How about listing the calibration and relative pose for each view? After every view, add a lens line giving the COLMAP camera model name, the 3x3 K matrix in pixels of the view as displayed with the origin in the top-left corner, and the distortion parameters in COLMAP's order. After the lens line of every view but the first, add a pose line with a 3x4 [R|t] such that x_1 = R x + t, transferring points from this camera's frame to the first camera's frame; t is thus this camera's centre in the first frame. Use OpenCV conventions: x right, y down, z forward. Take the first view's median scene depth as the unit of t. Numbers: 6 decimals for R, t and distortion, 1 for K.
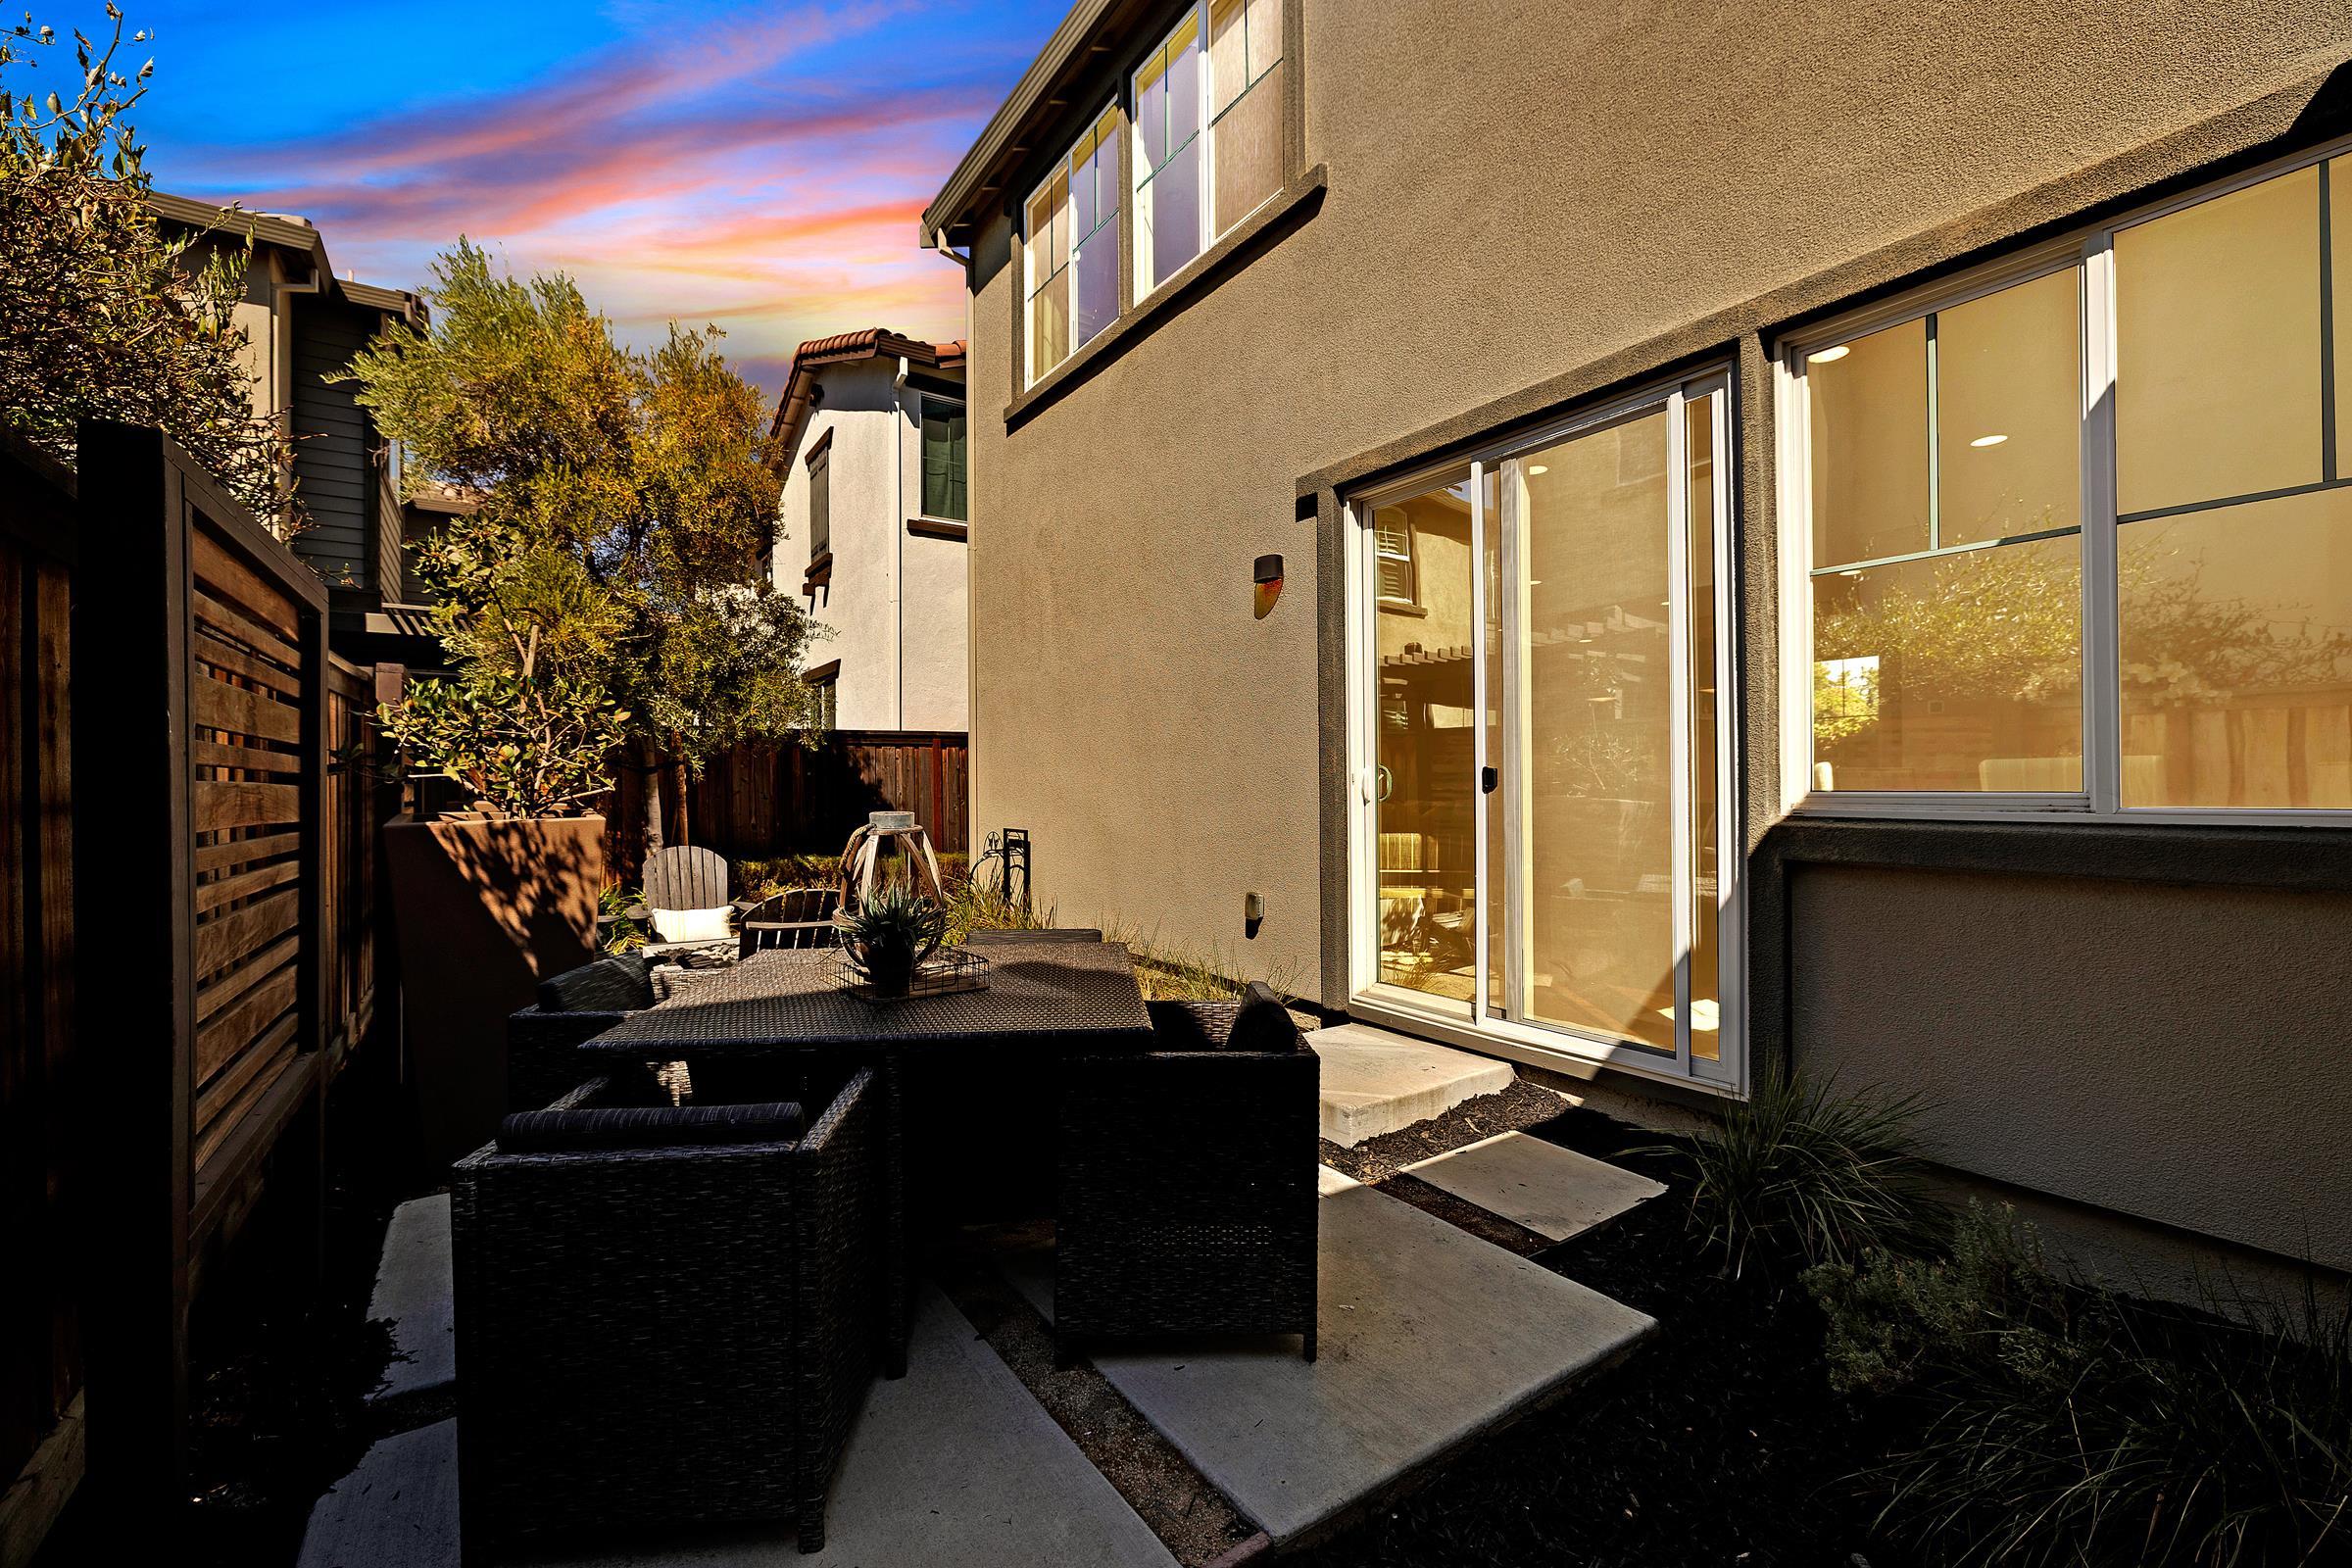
lens RADIAL K [[979.0, 0, 1166.1], [0, 979.0, 783.3], [0, 0, 1]] dist [-0.003373, -0.000066]
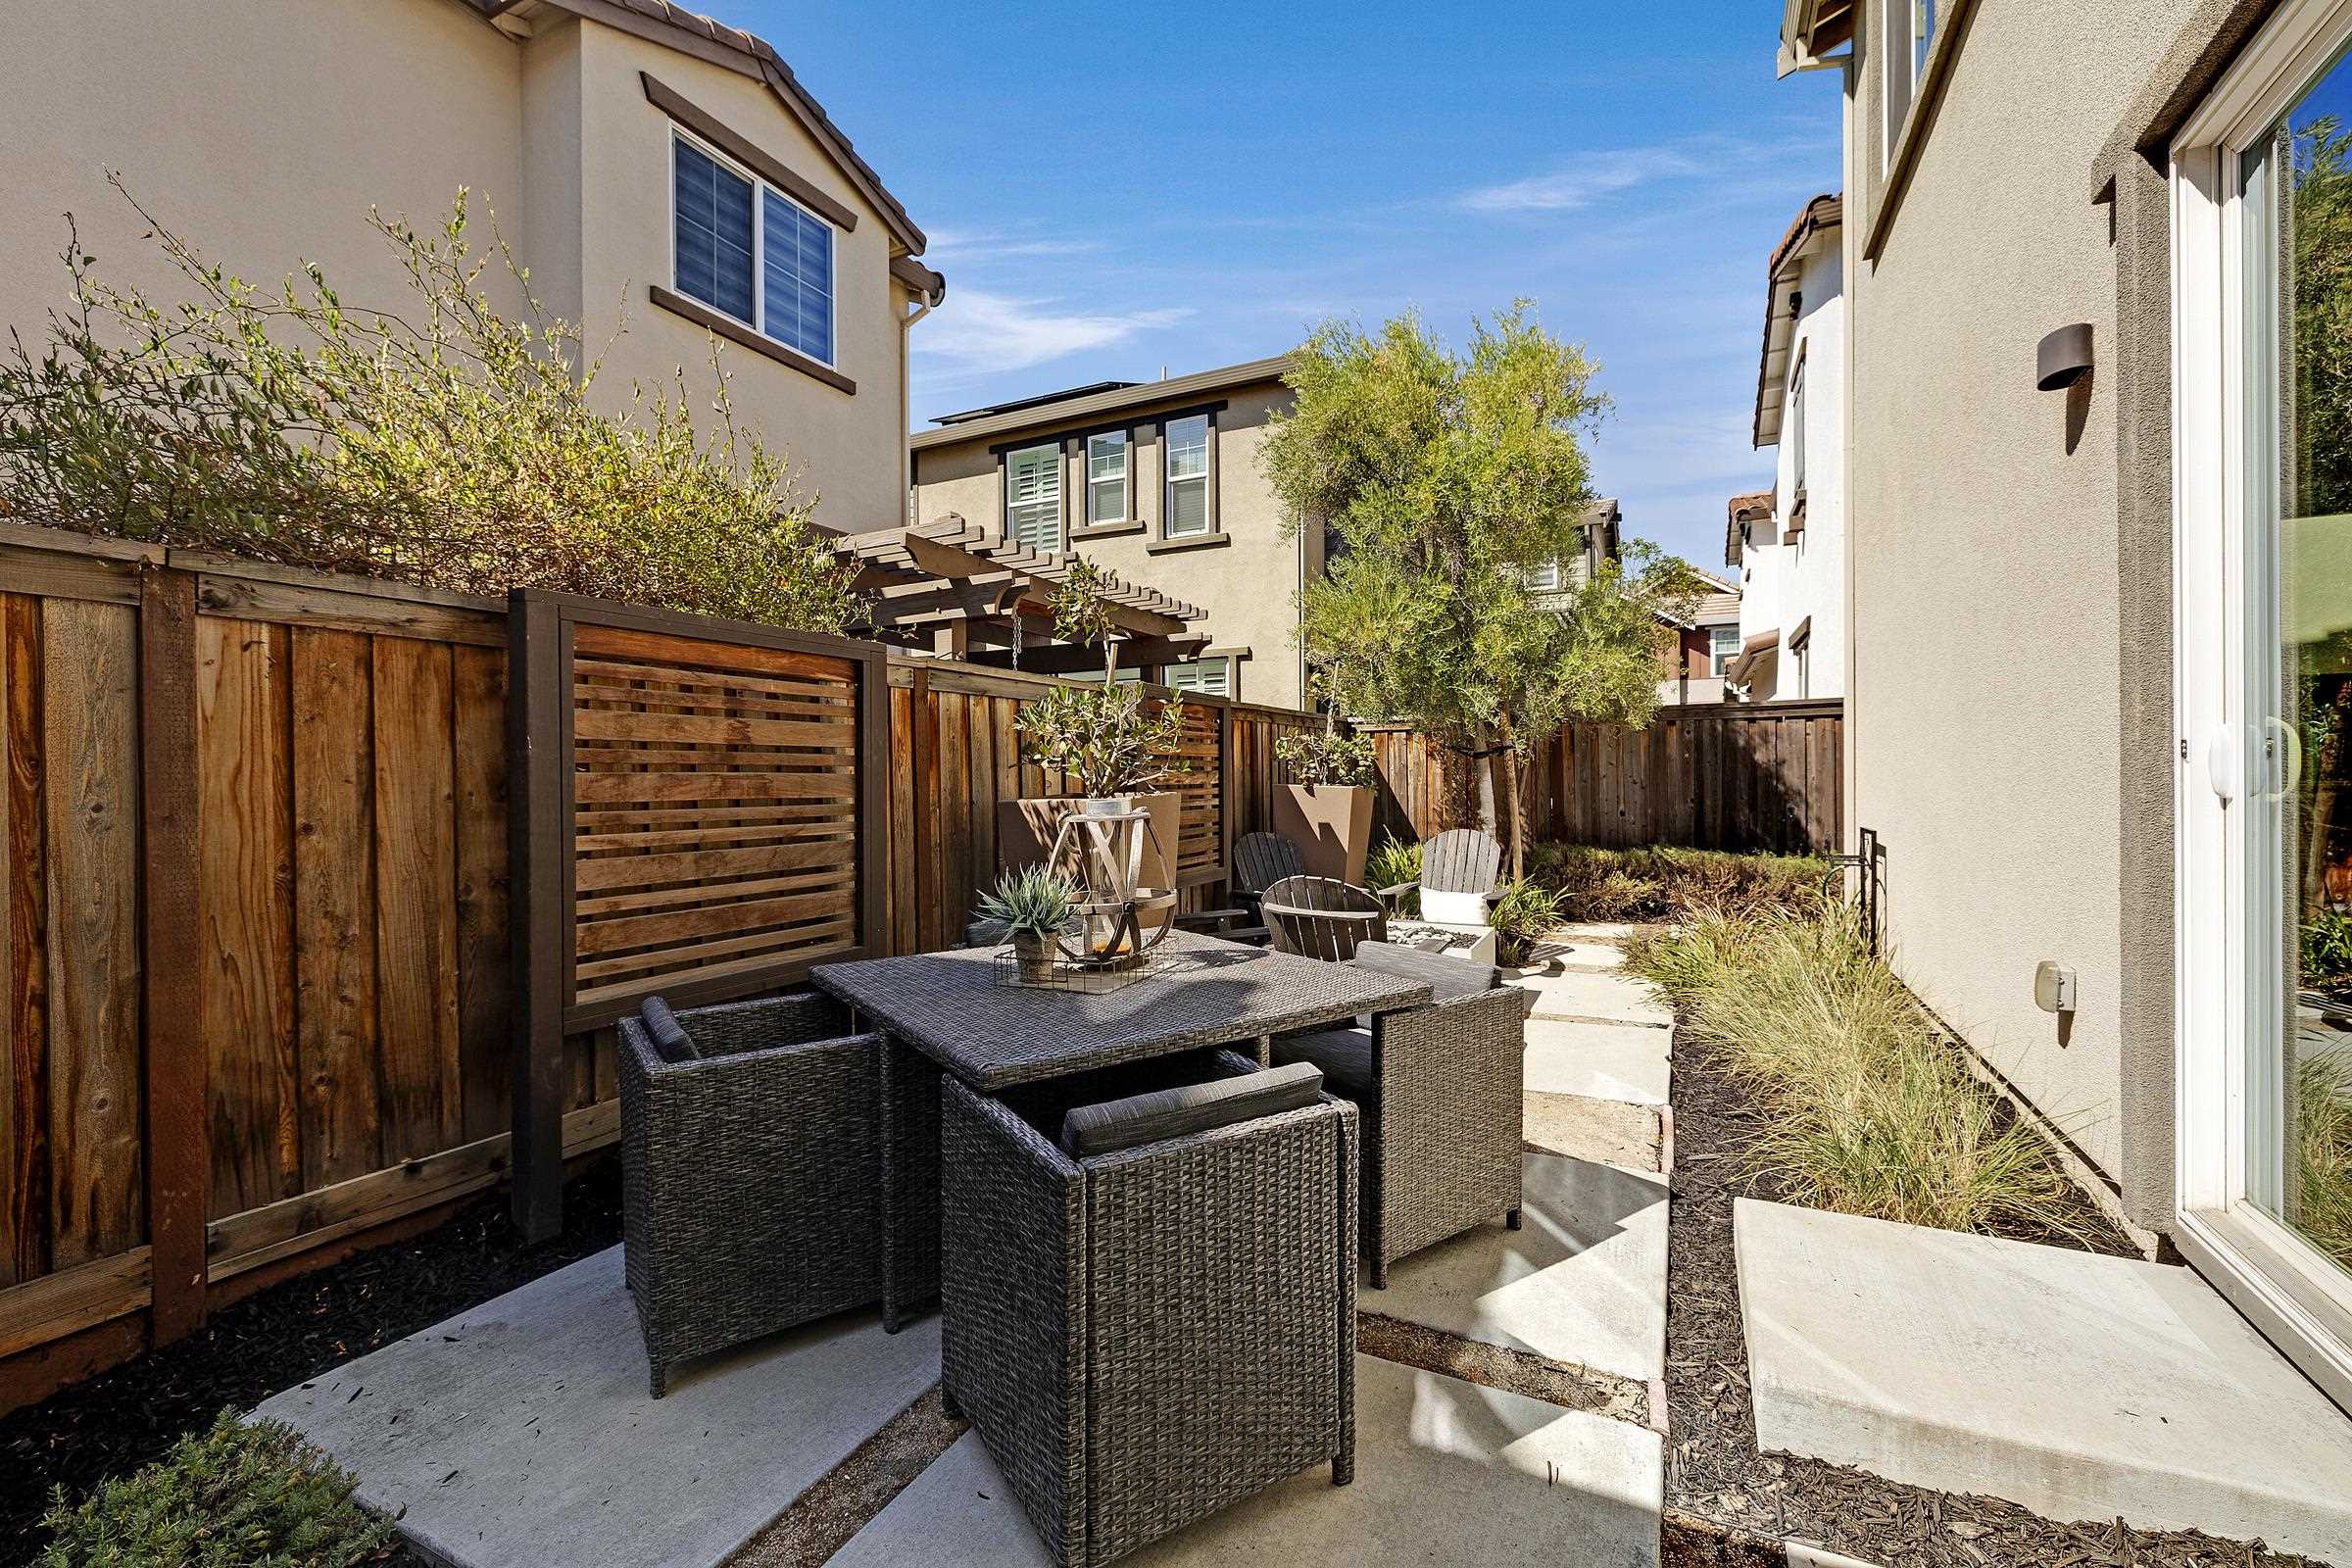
lens RADIAL K [[979.0, 0, 1170.8], [0, 979.0, 783.3], [0, 0, 1]] dist [-0.003373, -0.000066]
pose [[0.487676, 0.007250, -0.872994, 0.240745], [0.007857, 0.999889, 0.012693, 0.000339], [0.872989, -0.013049, 0.487565, 0.228924]]
